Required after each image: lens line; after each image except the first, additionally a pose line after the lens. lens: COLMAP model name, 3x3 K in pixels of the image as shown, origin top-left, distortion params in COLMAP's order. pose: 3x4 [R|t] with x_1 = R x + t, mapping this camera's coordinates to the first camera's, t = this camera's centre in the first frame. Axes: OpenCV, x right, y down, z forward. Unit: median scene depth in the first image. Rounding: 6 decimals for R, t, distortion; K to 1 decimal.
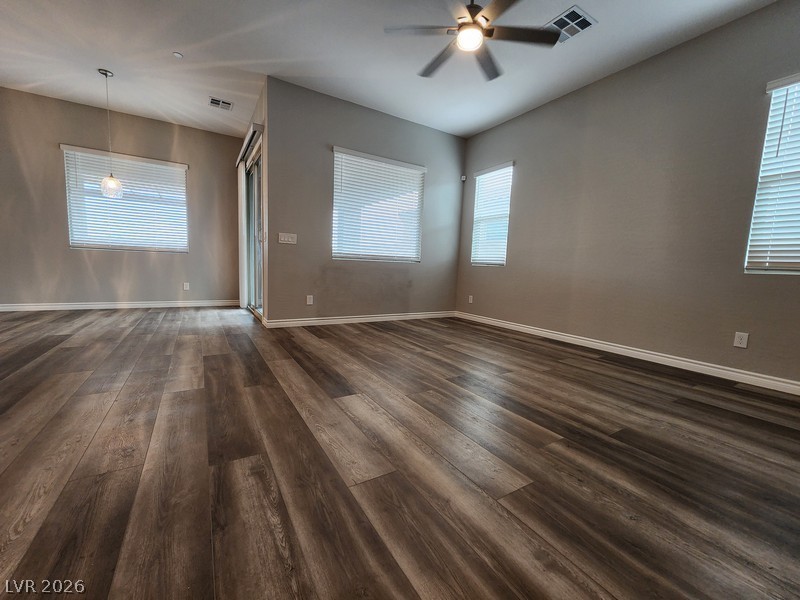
lens RADIAL K [[327.8, 0, 400.1], [0, 327.8, 300.4], [0, 0, 1]] dist [-0.002366, 0.001820]
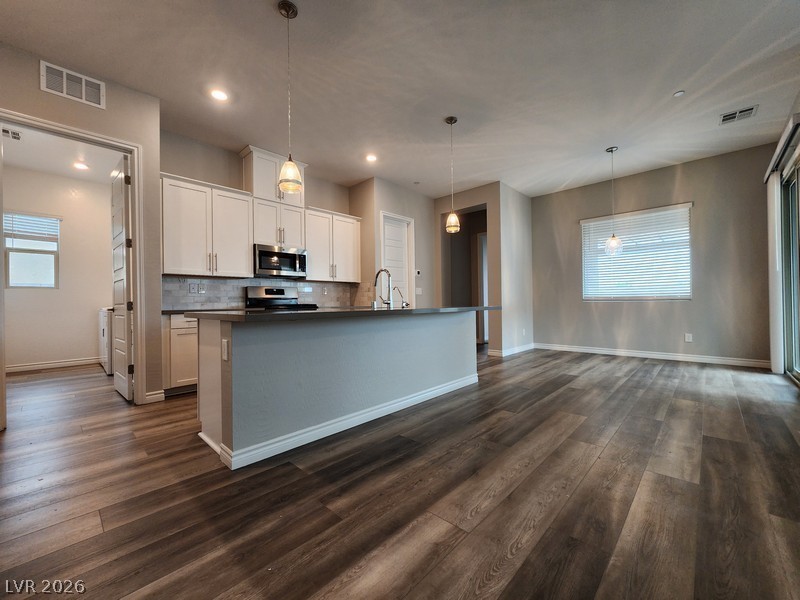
lens RADIAL K [[327.8, 0, 403.7], [0, 327.8, 300.4], [0, 0, 1]] dist [-0.002366, 0.001820]
pose [[0.263772, -0.048093, -0.963385, -0.011839], [-0.077439, 0.994477, -0.070848, -0.035413], [0.961471, 0.093291, 0.258591, 0.059871]]
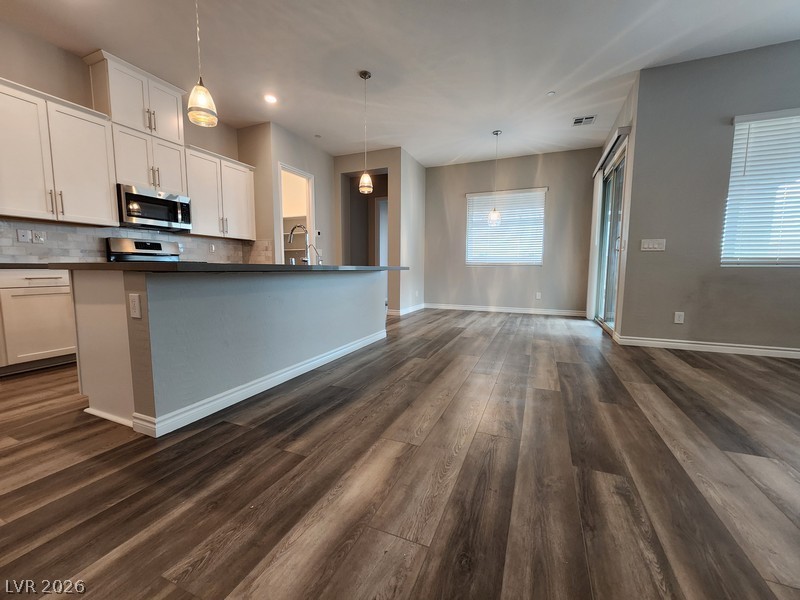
lens RADIAL K [[327.8, 0, 402.9], [0, 327.8, 301.5], [0, 0, 1]] dist [-0.002366, 0.001820]
pose [[0.583298, 0.045744, -0.810969, -0.022573], [-0.067236, 0.997706, 0.007918, -0.002632], [0.809471, 0.049908, 0.585035, -0.047102]]
